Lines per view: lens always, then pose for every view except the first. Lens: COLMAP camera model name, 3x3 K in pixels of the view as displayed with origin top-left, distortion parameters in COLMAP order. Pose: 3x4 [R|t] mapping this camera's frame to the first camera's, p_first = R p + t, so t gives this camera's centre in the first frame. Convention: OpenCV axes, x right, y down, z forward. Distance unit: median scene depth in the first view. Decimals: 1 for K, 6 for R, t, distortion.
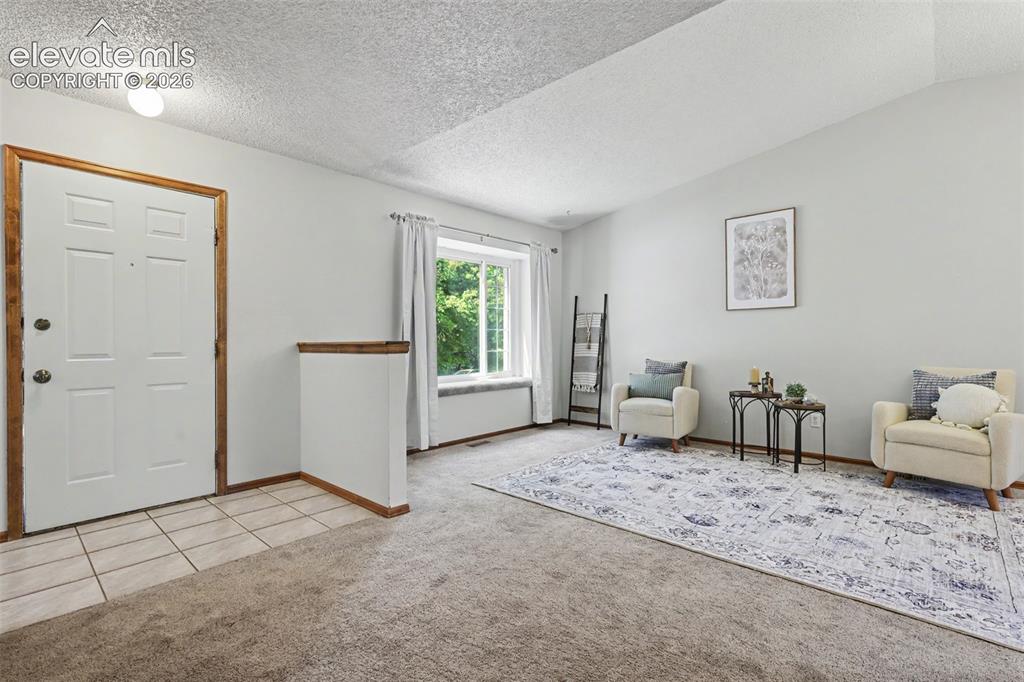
lens RADIAL K [[475.9, 0, 502.8], [0, 475.9, 339.9], [0, 0, 1]] dist [-0.003398, 0.002716]
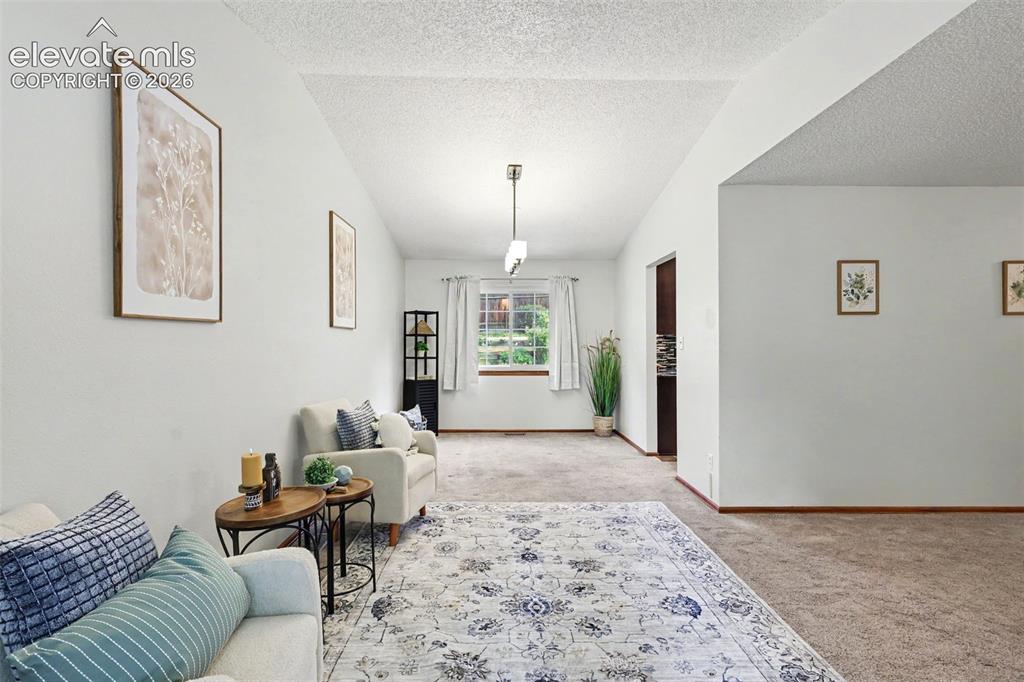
lens RADIAL K [[475.9, 0, 509.3], [0, 475.9, 344.8], [0, 0, 1]] dist [-0.003398, 0.002716]
pose [[-0.699951, -0.000352, 0.714191, 0.044103], [0.002000, 0.999995, 0.002453, -0.068647], [-0.714188, 0.003146, -0.699947, 1.716513]]
